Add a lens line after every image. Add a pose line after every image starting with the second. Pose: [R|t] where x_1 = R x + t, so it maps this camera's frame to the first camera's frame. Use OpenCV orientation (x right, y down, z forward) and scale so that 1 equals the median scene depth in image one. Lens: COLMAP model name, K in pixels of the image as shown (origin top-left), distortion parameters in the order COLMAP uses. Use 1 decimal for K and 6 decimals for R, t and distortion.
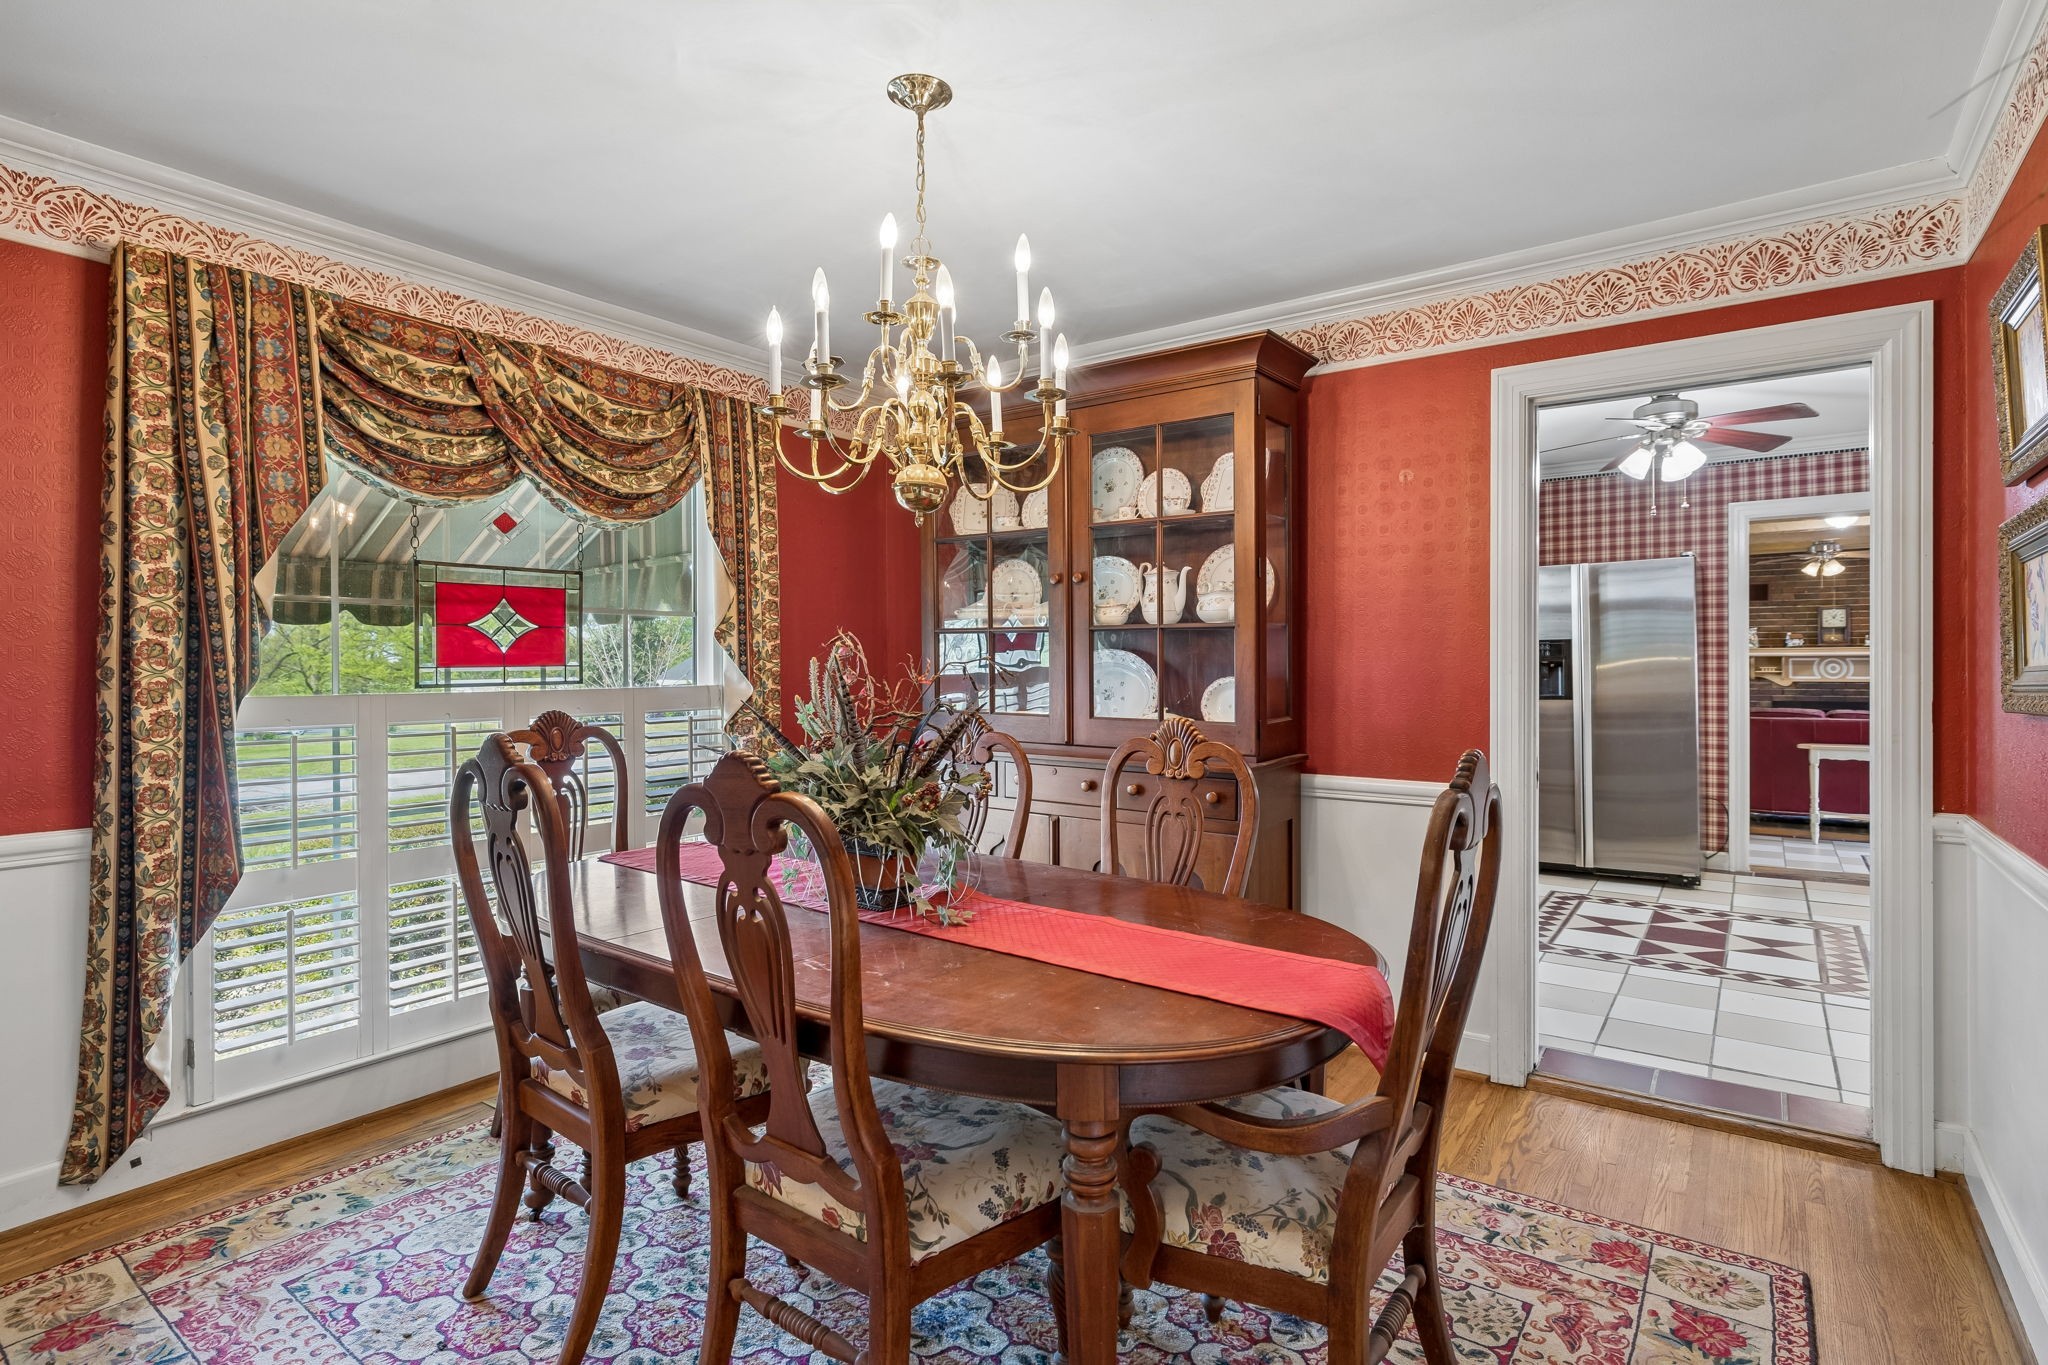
lens RADIAL K [[1026.4, 0, 1025.0], [0, 1026.4, 661.0], [0, 0, 1]] dist [0.002229, 0.001701]
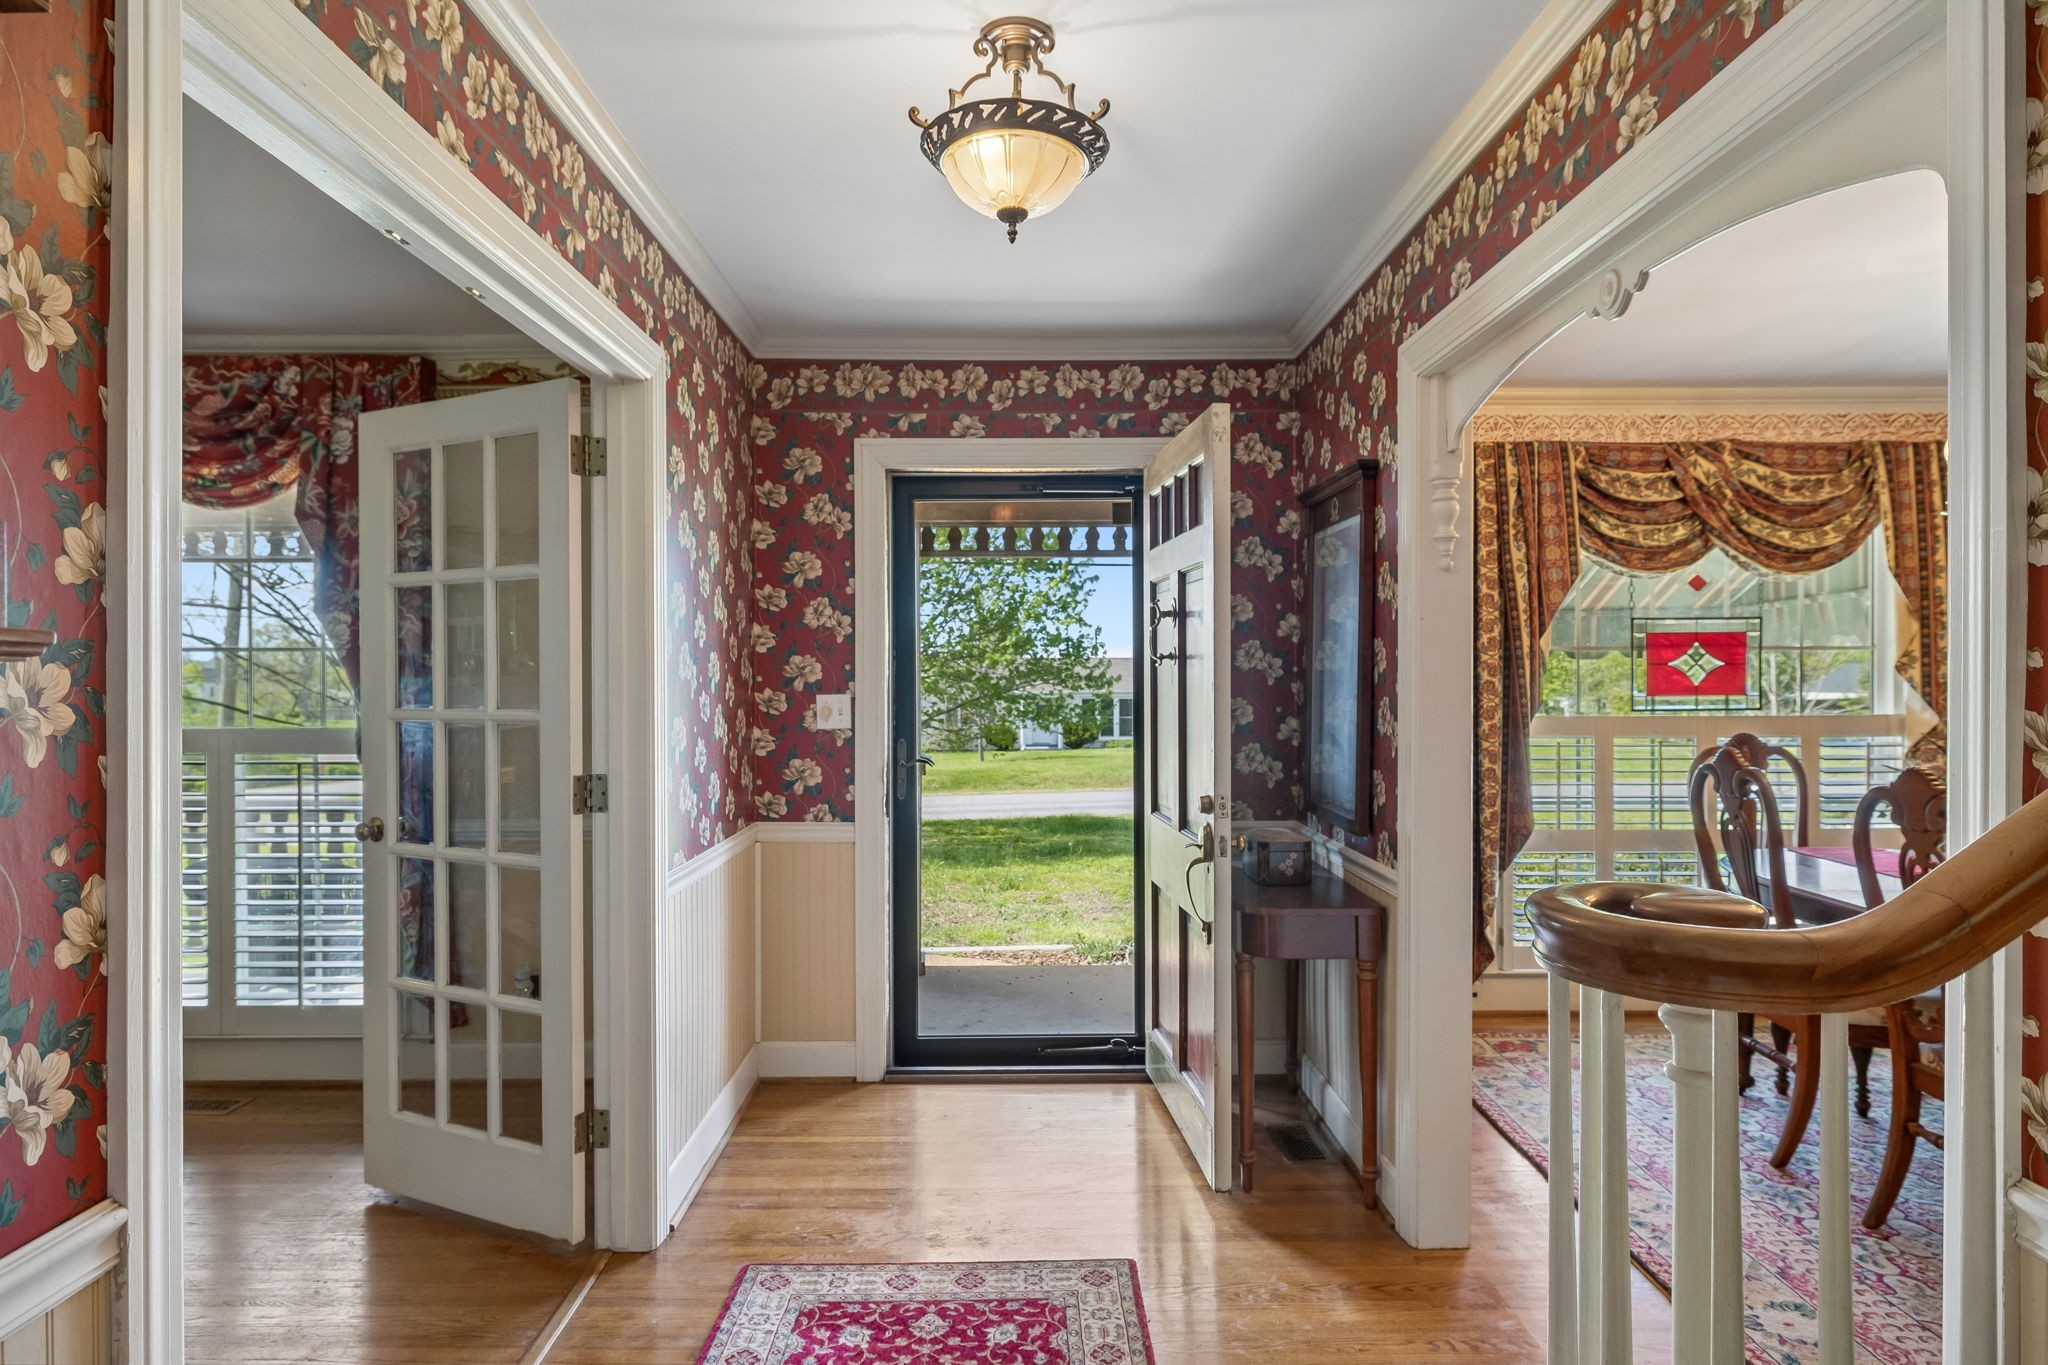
lens RADIAL K [[1134.3, 0, 1024.0], [0, 1134.3, 682.5], [0, 0, 1]] dist [-0.007231, 0.000719]
pose [[0.583963, 0.006844, -0.811751, 0.153193], [0.002016, 0.999949, 0.009882, -0.028370], [0.811778, -0.007407, 0.583920, -0.525370]]
